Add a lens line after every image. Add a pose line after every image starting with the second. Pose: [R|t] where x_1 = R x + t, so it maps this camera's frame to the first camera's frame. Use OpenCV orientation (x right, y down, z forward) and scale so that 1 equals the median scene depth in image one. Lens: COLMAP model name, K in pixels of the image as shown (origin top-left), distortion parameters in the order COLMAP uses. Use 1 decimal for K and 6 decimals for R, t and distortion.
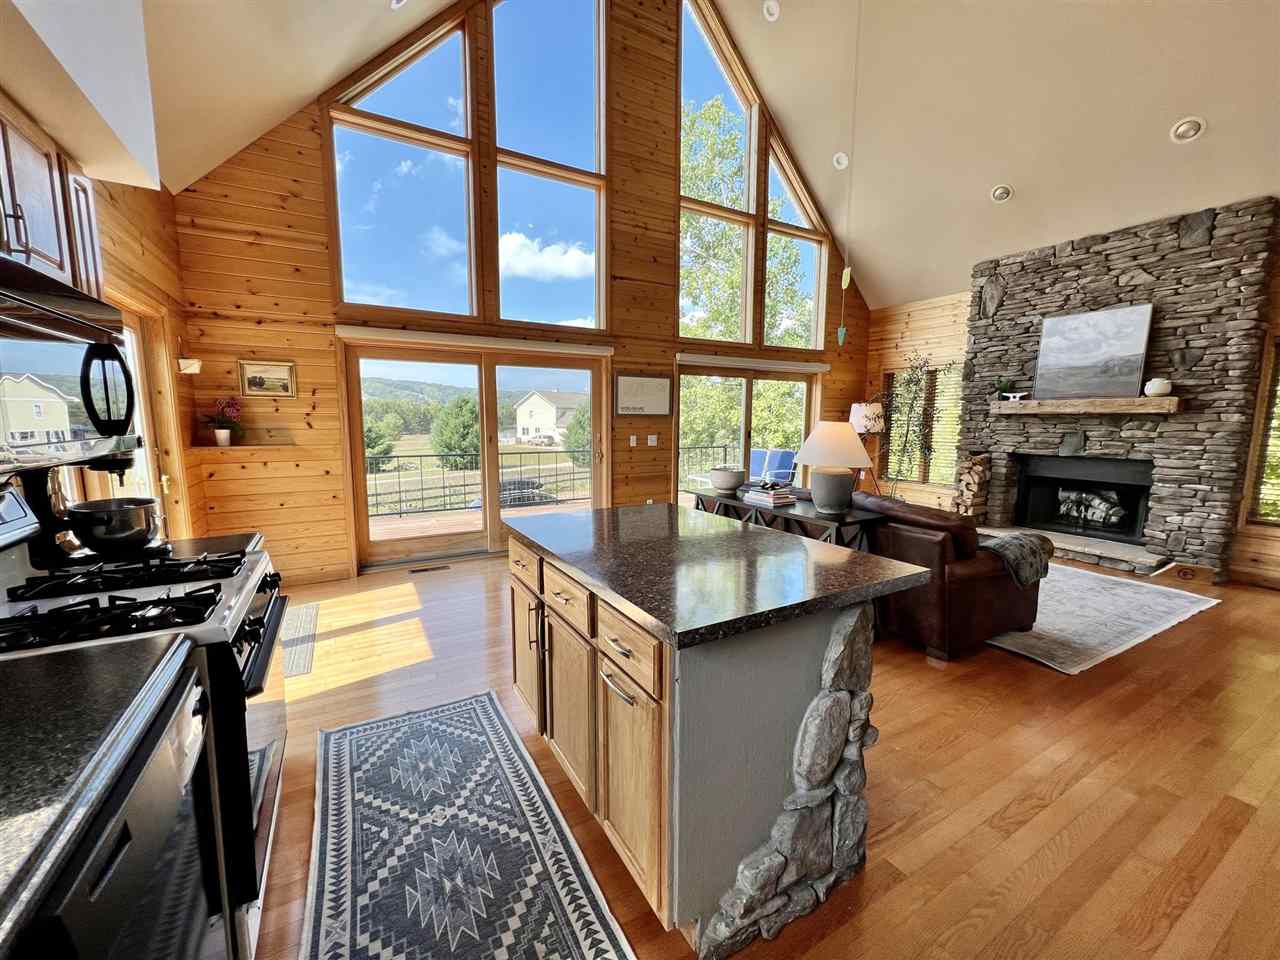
lens RADIAL K [[511.4, 0, 641.2], [0, 511.4, 479.7], [0, 0, 1]] dist [-0.001960, 0.000555]
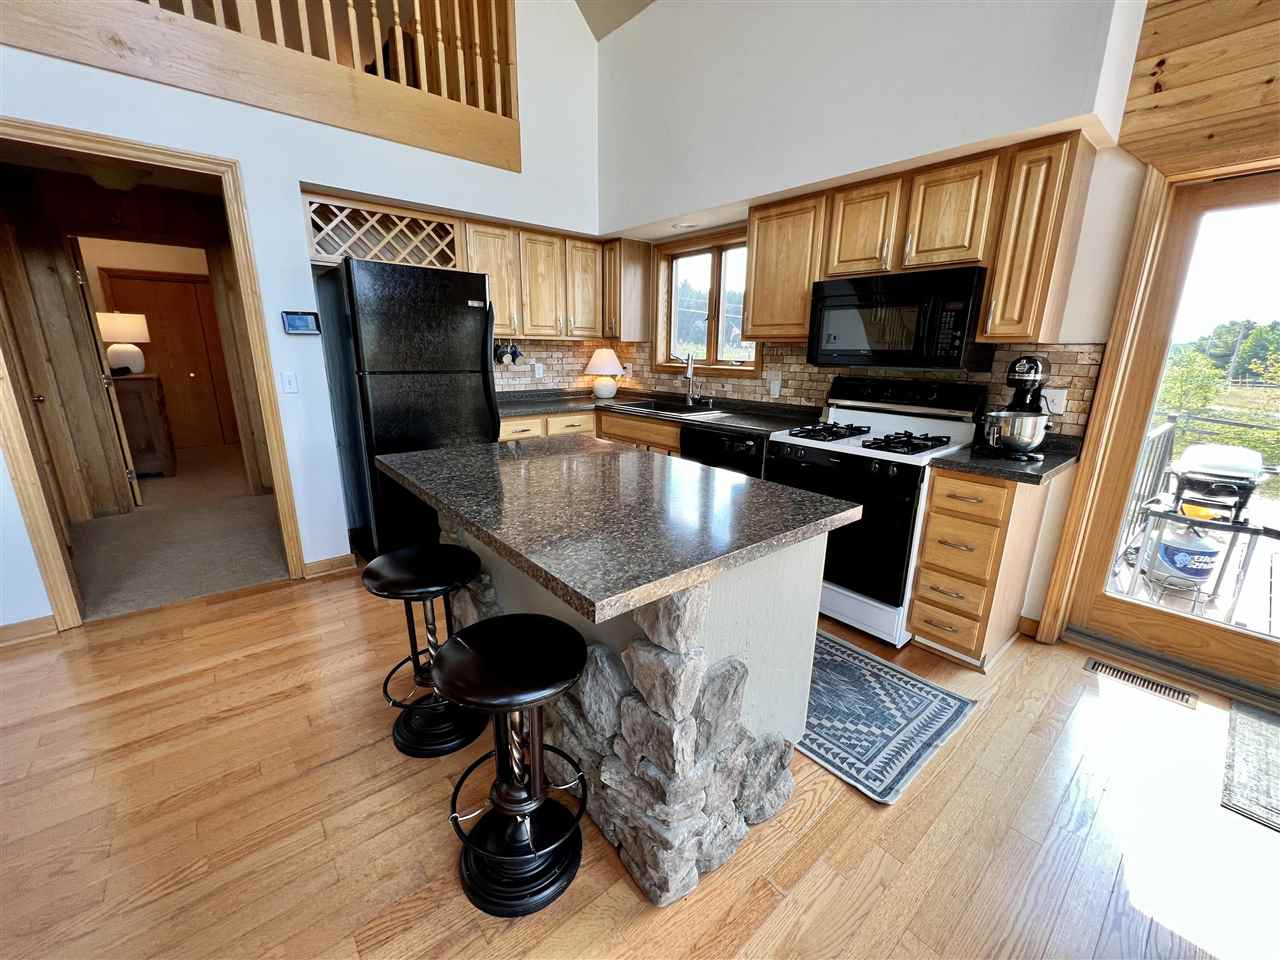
lens RADIAL K [[511.4, 0, 641.2], [0, 511.4, 479.7], [0, 0, 1]] dist [-0.001960, 0.000555]
pose [[-0.984852, 0.025867, -0.171458, 0.042045], [-0.038777, 0.930912, 0.363178, -0.077851], [0.169007, 0.364325, -0.915808, 0.701126]]
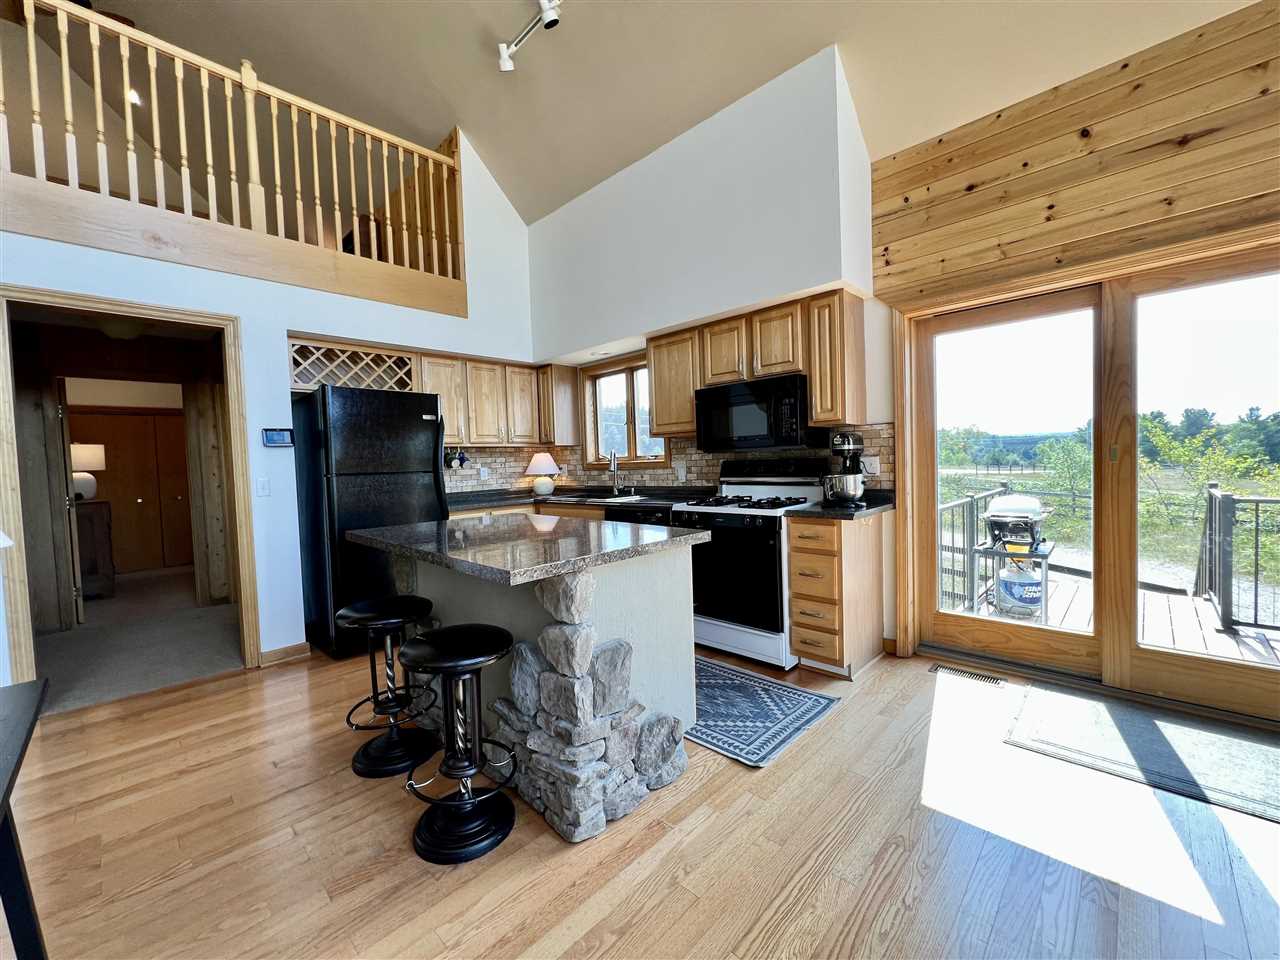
lens RADIAL K [[511.4, 0, 641.2], [0, 511.4, 479.7], [0, 0, 1]] dist [-0.001960, 0.000555]
pose [[-0.962679, 0.039379, -0.267767, 0.032488], [-0.001502, 0.988566, 0.150781, -0.067300], [0.270643, 0.145555, -0.951612, 0.833500]]
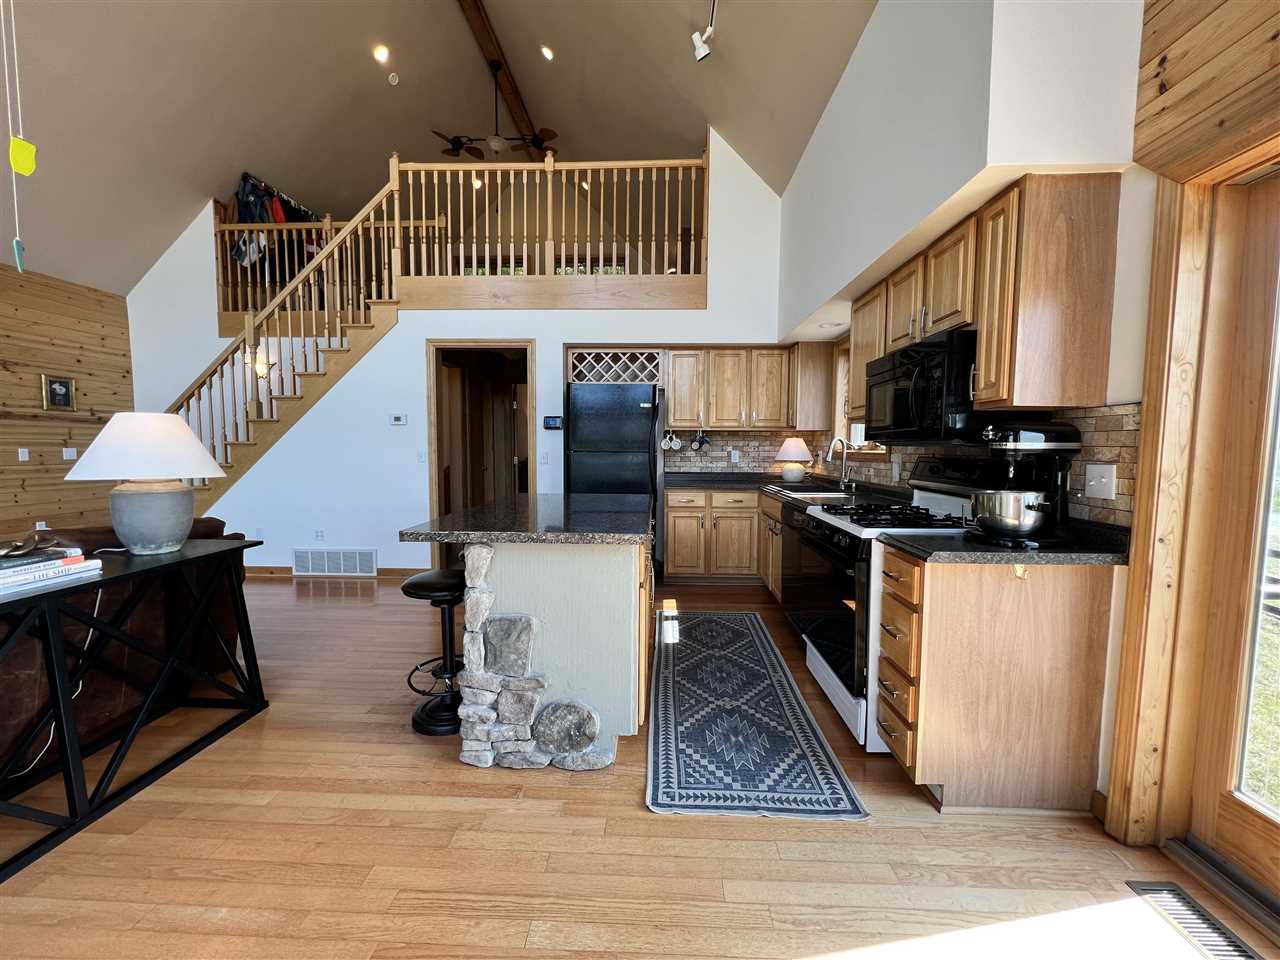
lens RADIAL K [[511.4, 0, 641.2], [0, 511.4, 479.7], [0, 0, 1]] dist [-0.001960, 0.000555]
pose [[-0.844086, -0.043977, 0.534401, -0.322578], [0.055804, 0.984015, 0.169119, -0.066806], [-0.533296, 0.172573, -0.828139, 0.766022]]
